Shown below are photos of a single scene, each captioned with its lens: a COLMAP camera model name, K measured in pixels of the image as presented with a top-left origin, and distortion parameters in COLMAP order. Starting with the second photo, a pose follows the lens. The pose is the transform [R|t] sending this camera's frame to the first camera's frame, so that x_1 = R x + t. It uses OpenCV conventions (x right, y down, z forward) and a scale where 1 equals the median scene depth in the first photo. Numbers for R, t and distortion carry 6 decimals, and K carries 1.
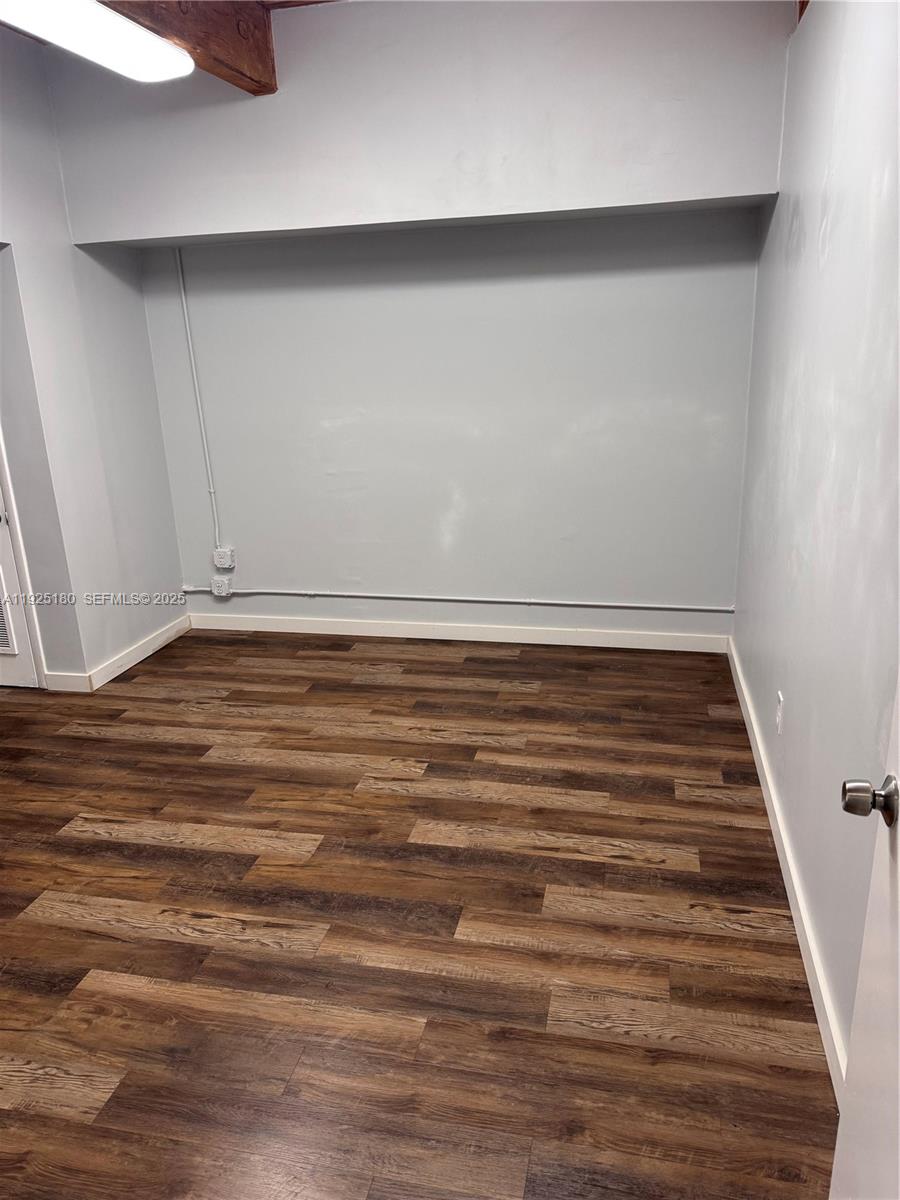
lens RADIAL K [[853.4, 0, 452.1], [0, 853.4, 593.8], [0, 0, 1]] dist [0.143799, -0.259105]
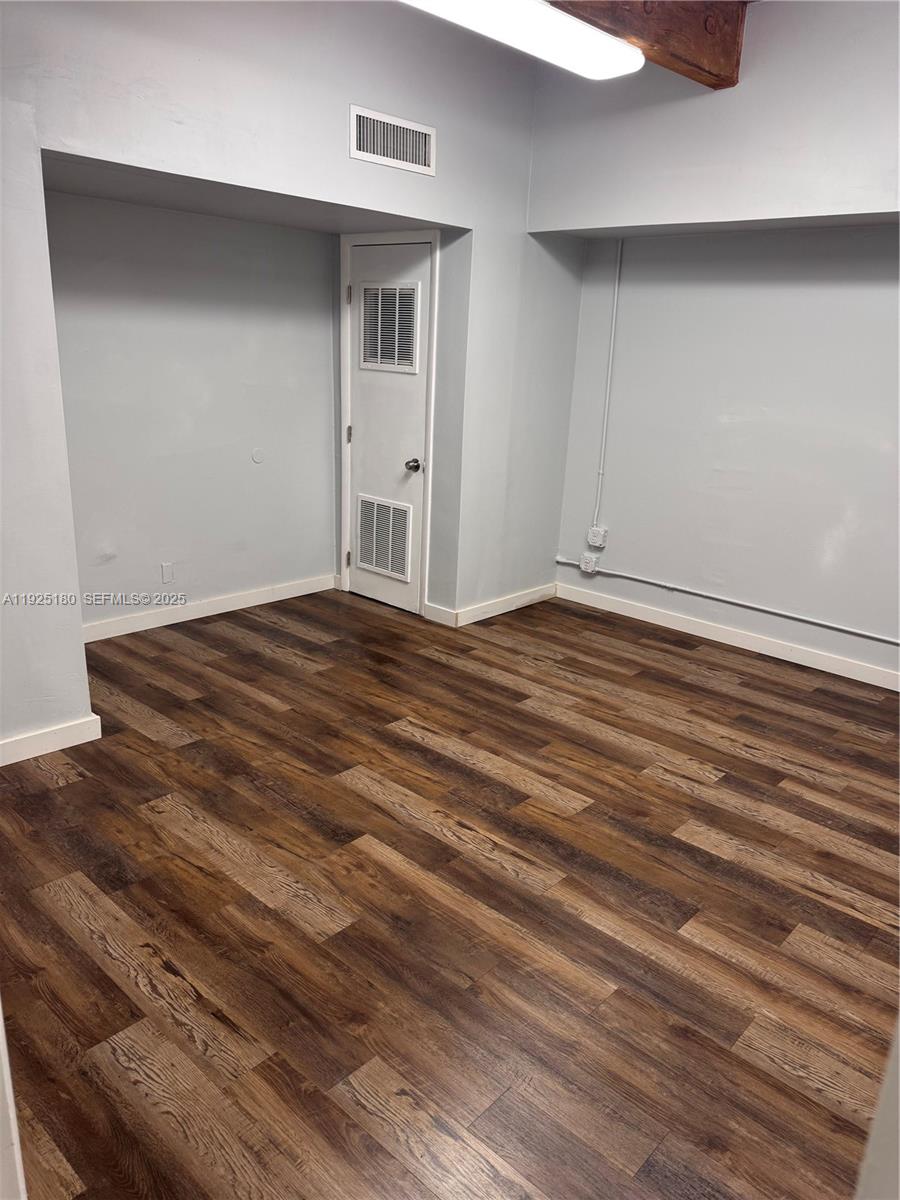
lens RADIAL K [[853.4, 0, 452.1], [0, 853.4, 593.8], [0, 0, 1]] dist [0.143799, -0.259105]
pose [[0.866001, 0.212899, -0.452456, 0.116319], [-0.215684, 0.975373, 0.046134, 0.027120], [0.451136, 0.057636, 0.890592, -0.008937]]
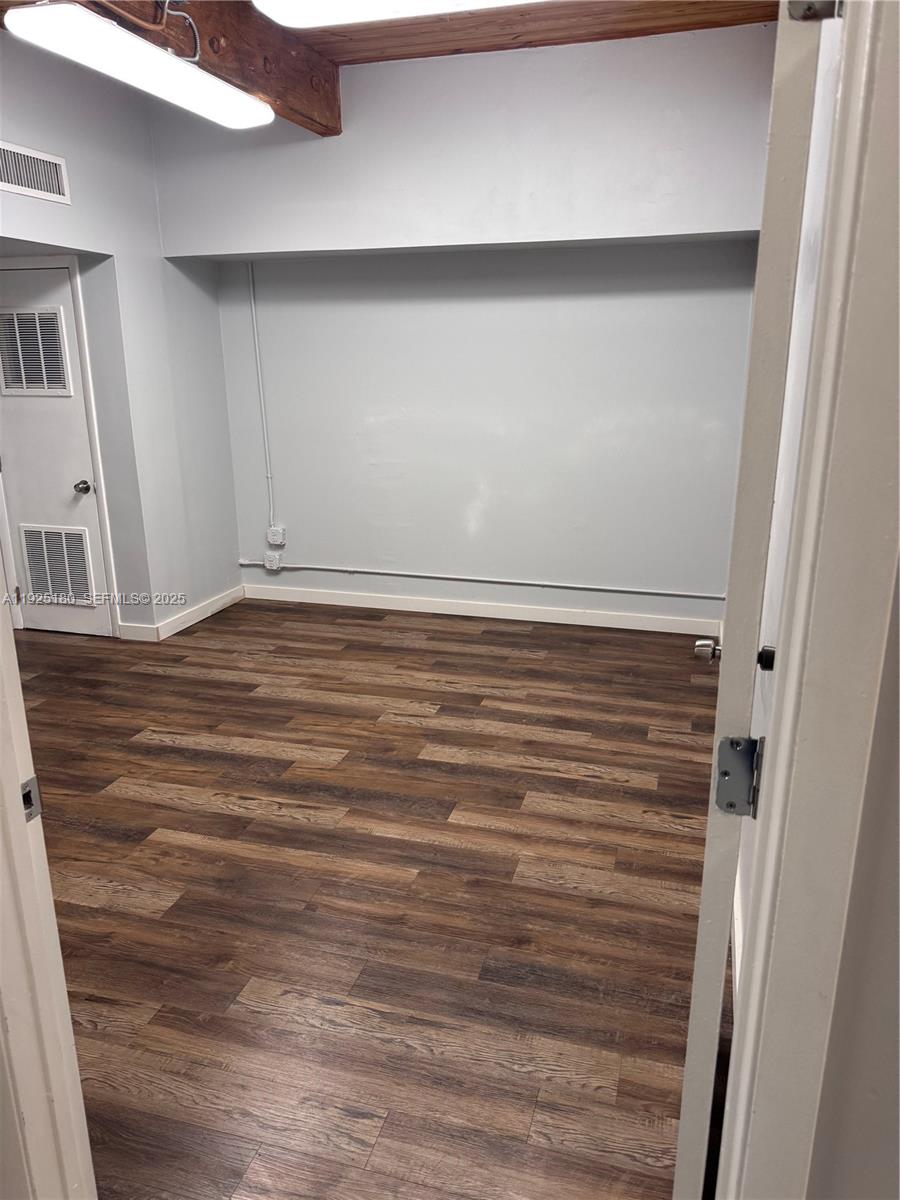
lens RADIAL K [[853.4, 0, 452.1], [0, 853.4, 593.8], [0, 0, 1]] dist [0.143799, -0.259105]
pose [[0.997523, 0.047346, -0.052018, 0.046569], [-0.048422, 0.998634, -0.019629, 0.076776], [0.051017, 0.022099, 0.998453, -0.190529]]
